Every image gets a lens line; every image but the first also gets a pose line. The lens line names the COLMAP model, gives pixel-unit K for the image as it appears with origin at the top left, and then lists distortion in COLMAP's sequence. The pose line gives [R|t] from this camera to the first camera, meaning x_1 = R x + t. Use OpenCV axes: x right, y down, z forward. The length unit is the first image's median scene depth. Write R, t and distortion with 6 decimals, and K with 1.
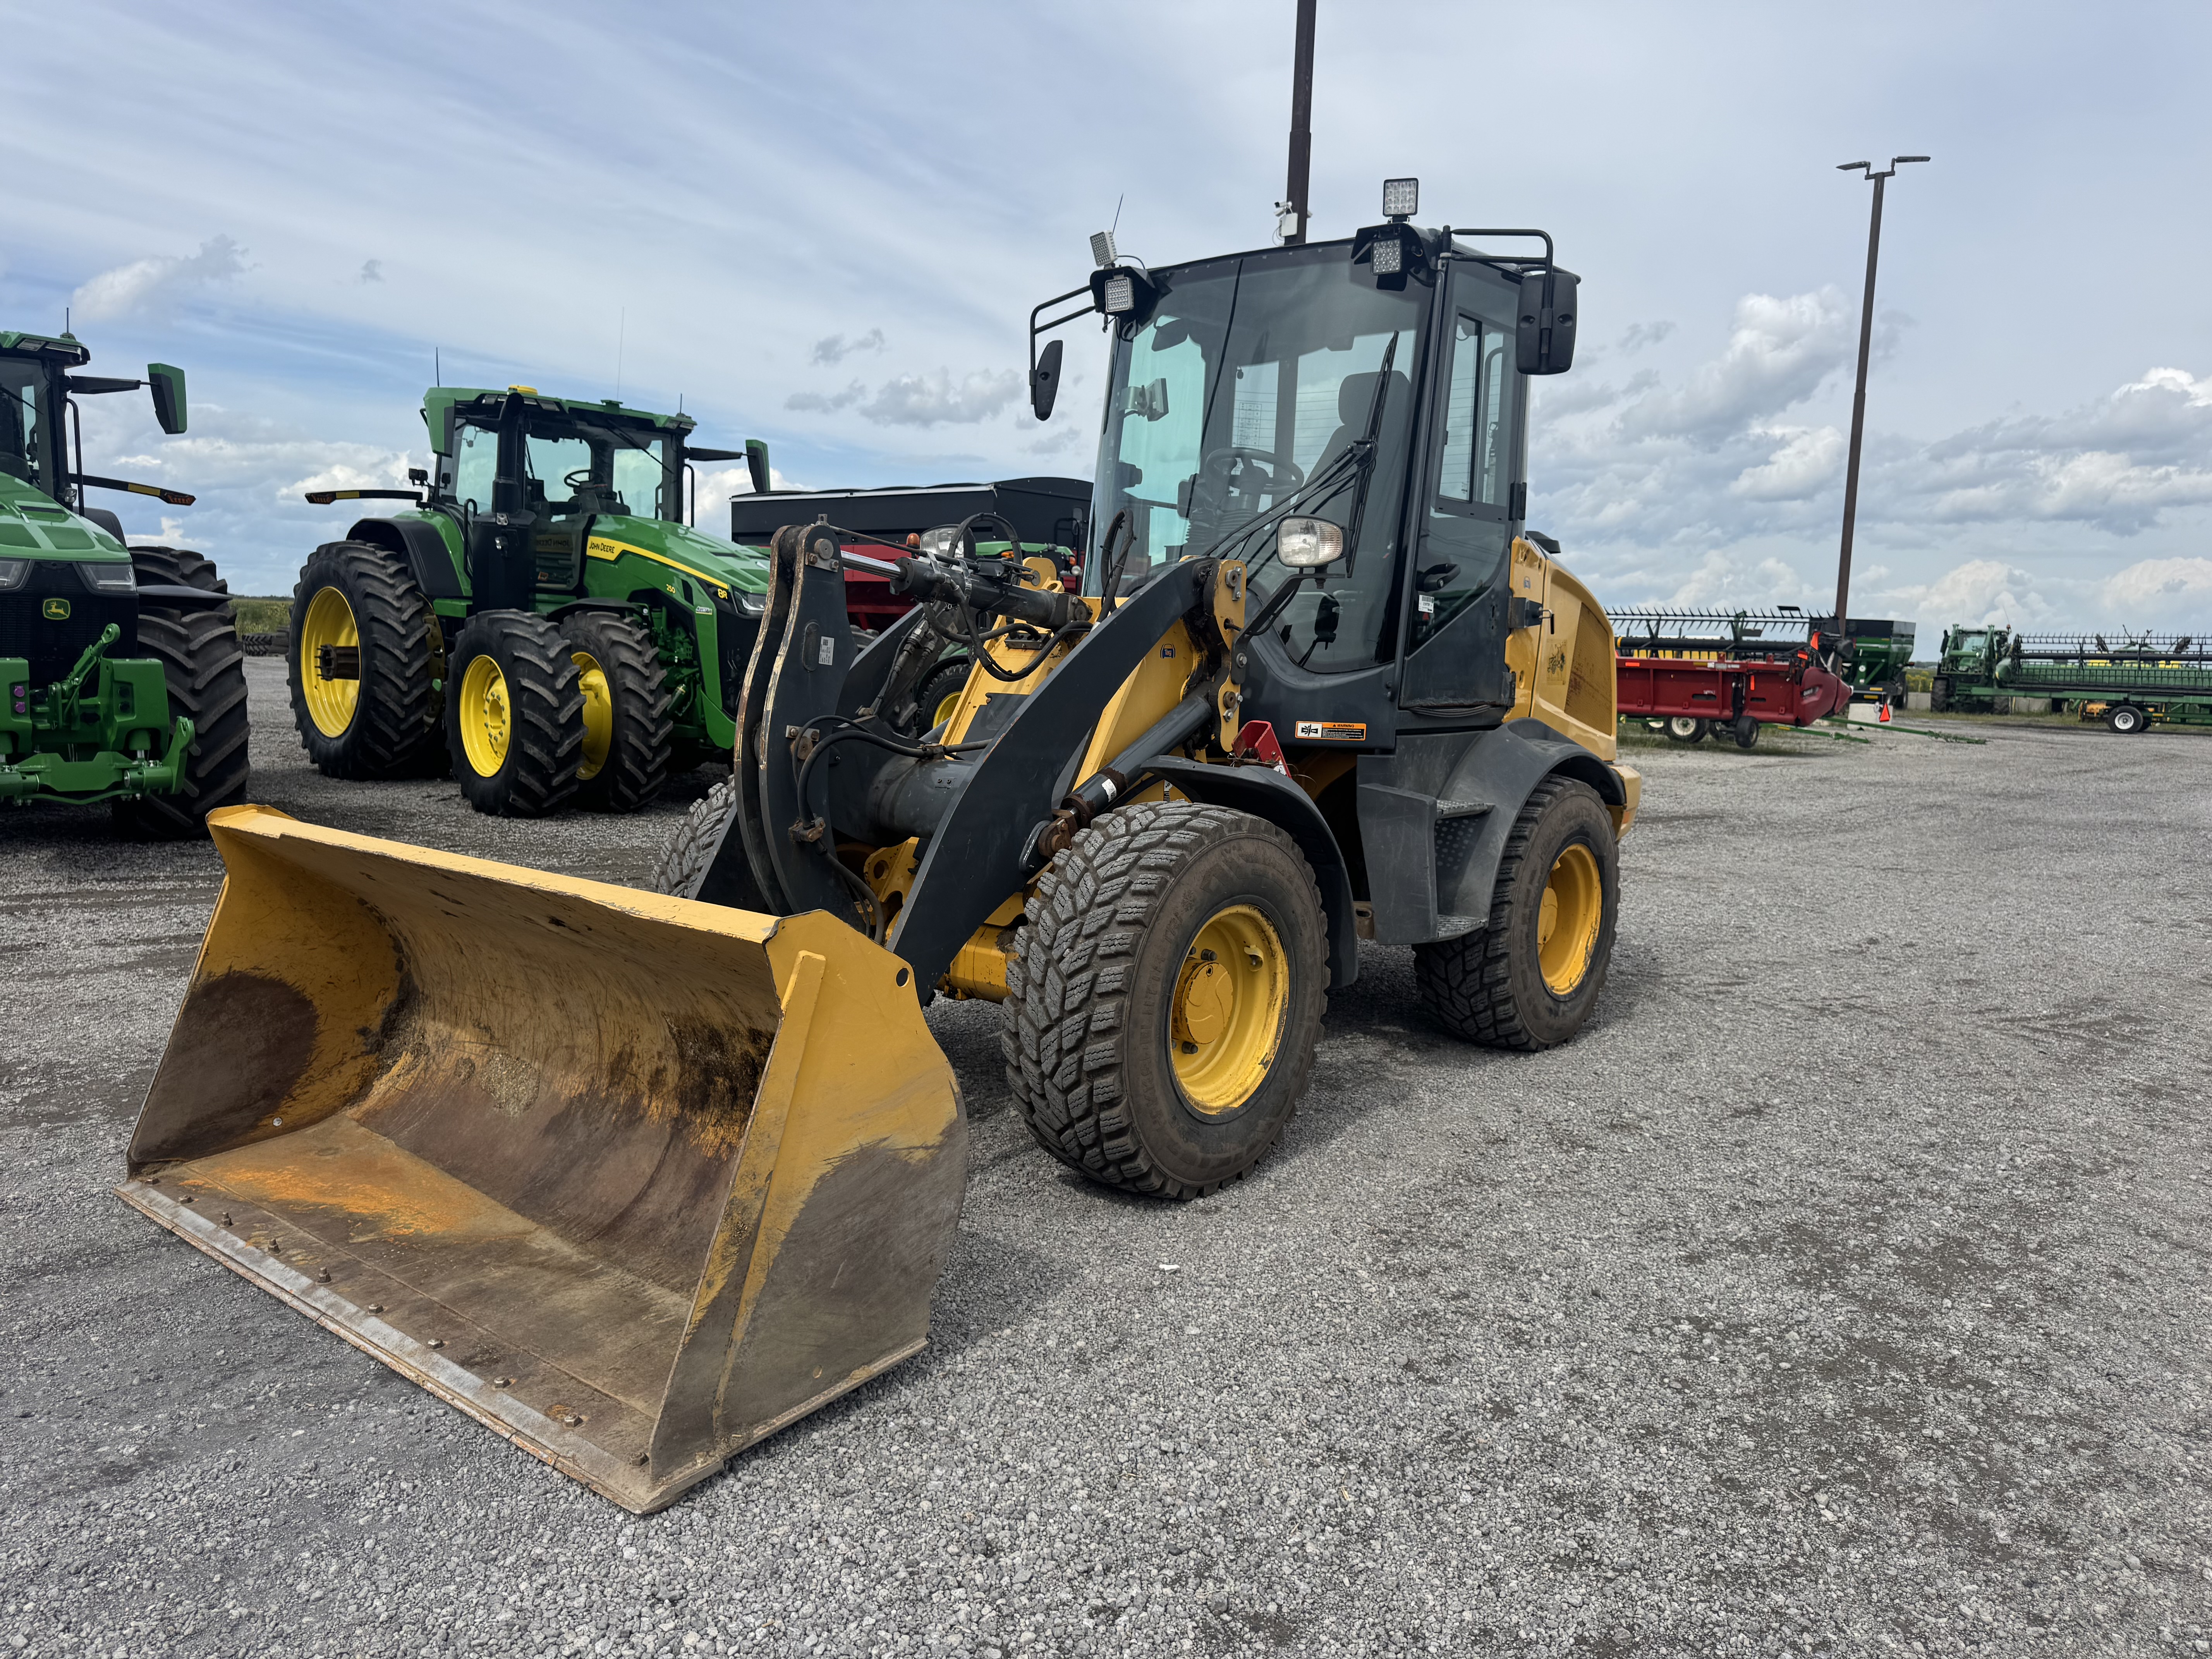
lens RADIAL K [[1567.5, 0, 1099.8], [0, 1567.5, 838.3], [0, 0, 1]] dist [0.047038, -0.051241]
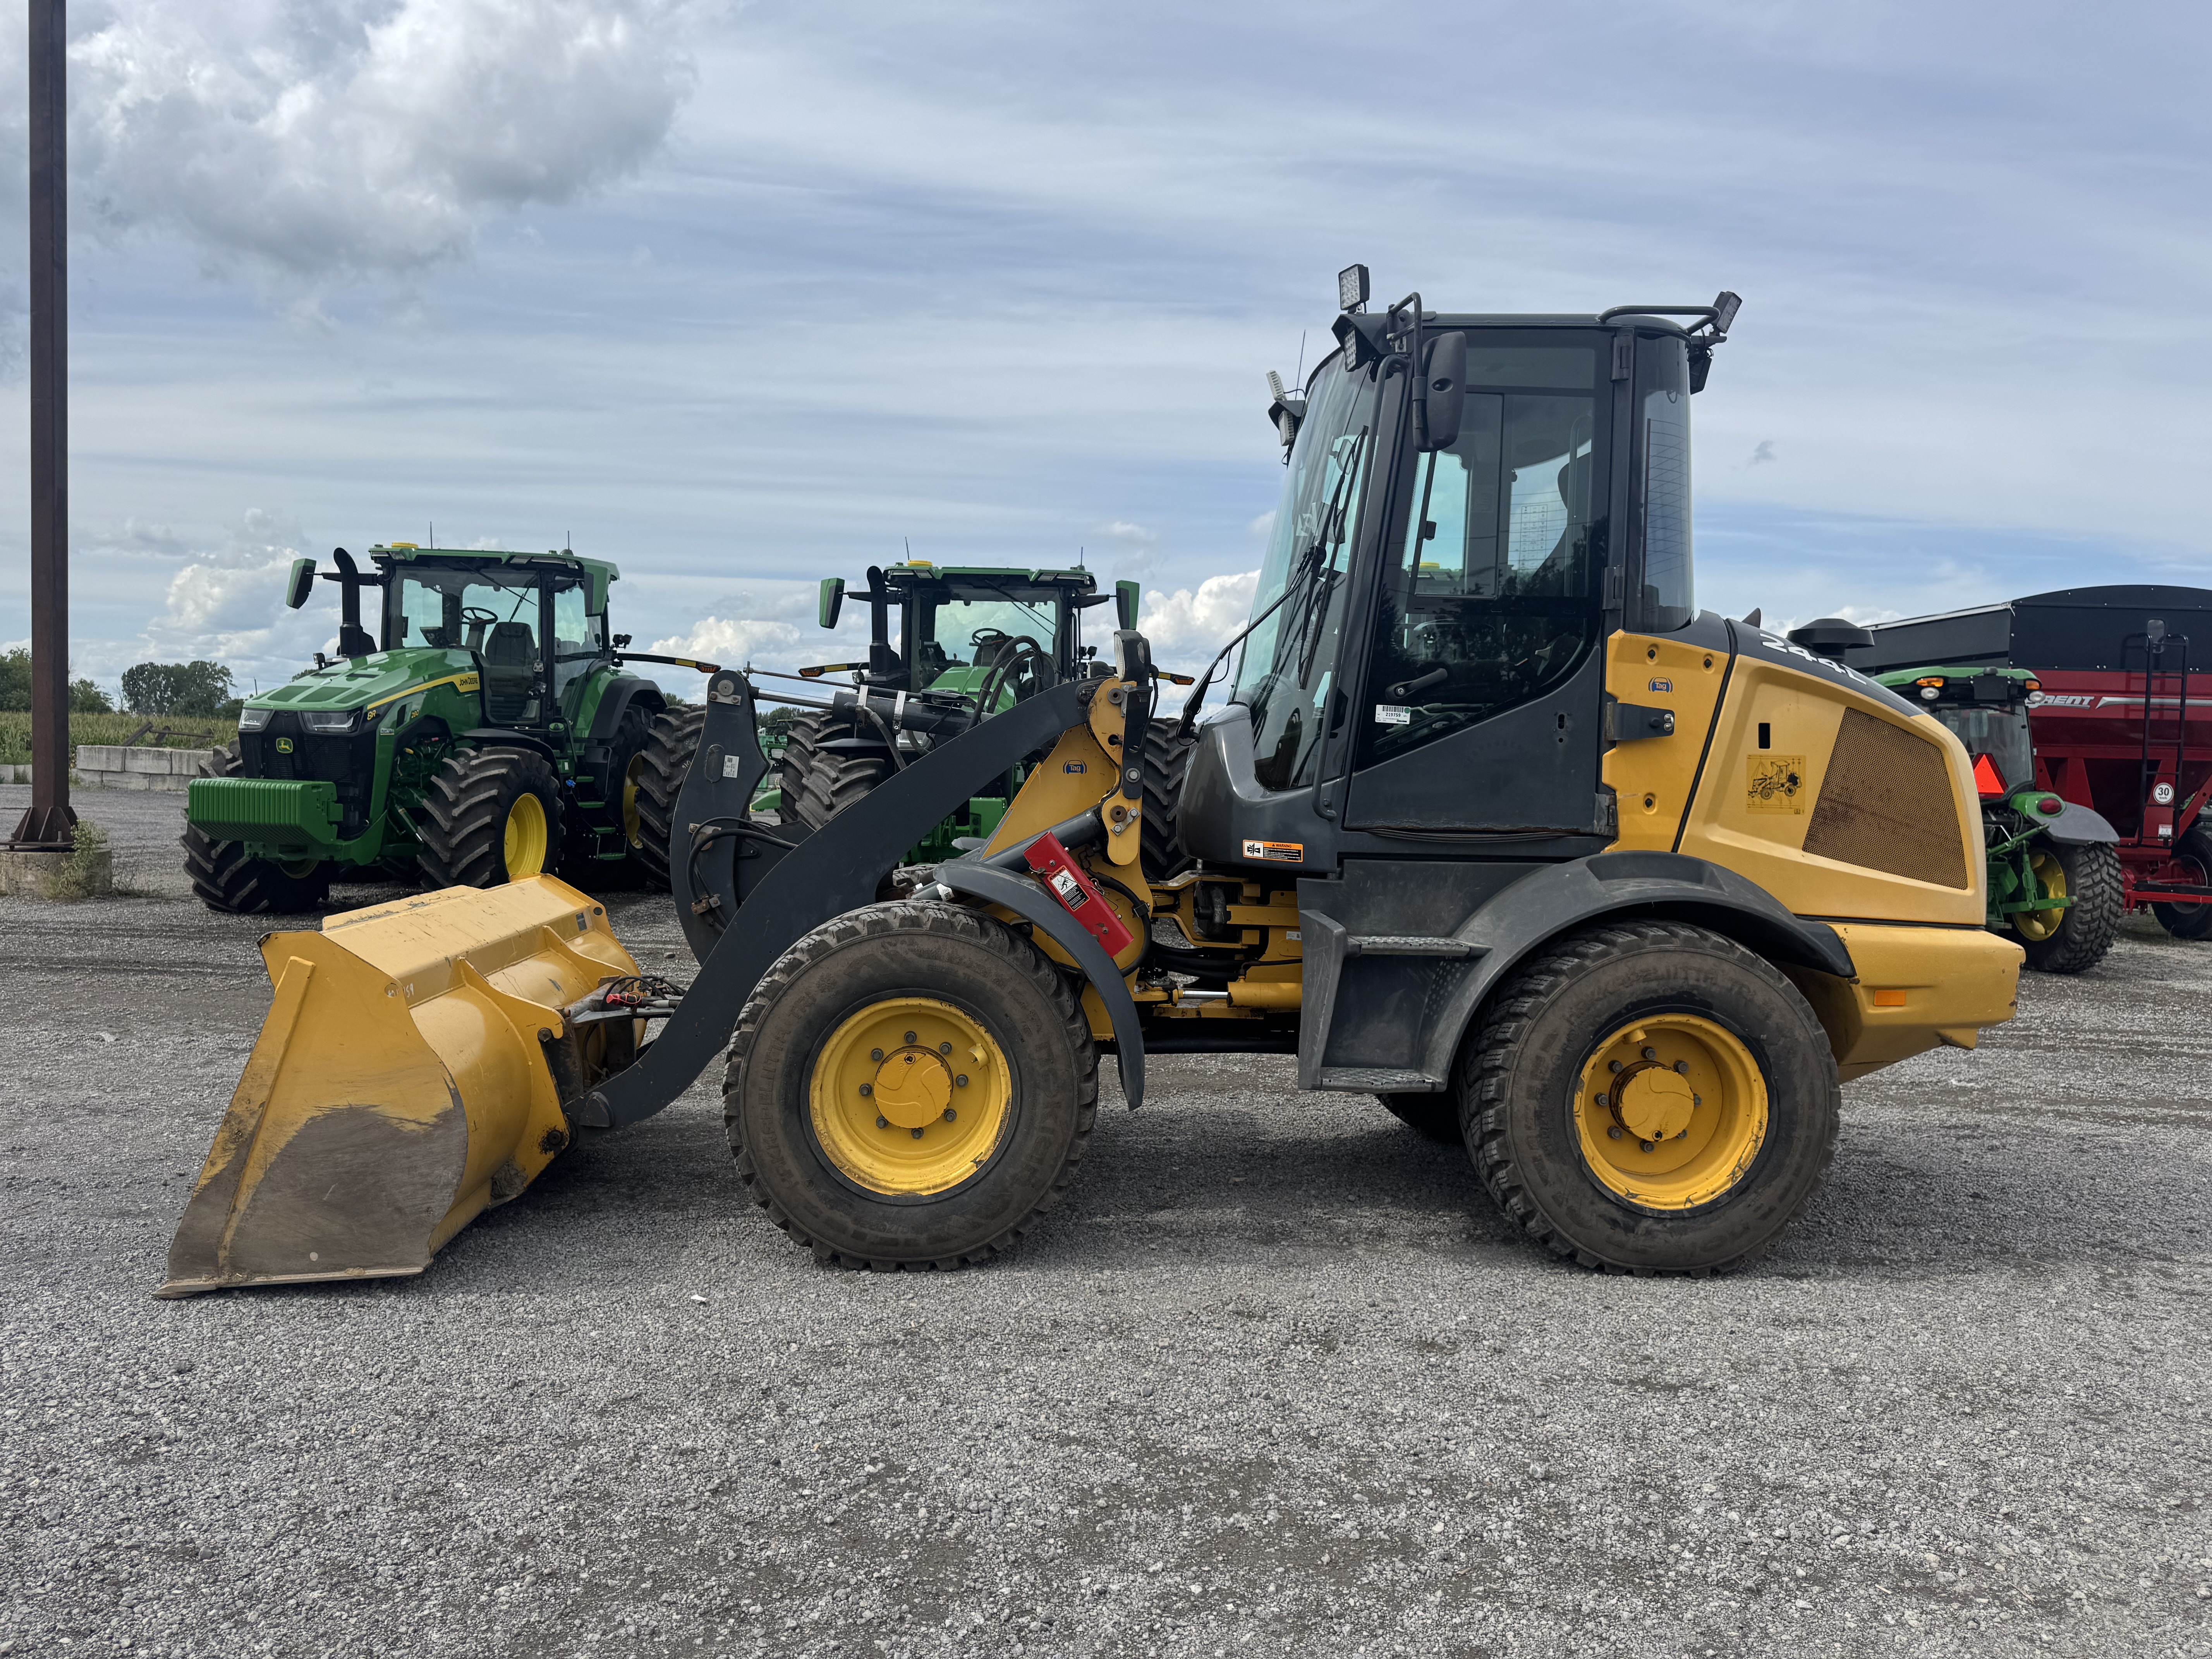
lens RADIAL K [[1567.5, 0, 1093.2], [0, 1567.5, 824.4], [0, 0, 1]] dist [0.047038, -0.051241]
pose [[0.672430, 0.009209, -0.740104, 0.909487], [-0.091585, 0.993274, -0.070851, -0.009665], [0.734473, 0.115424, 0.668750, 0.345817]]
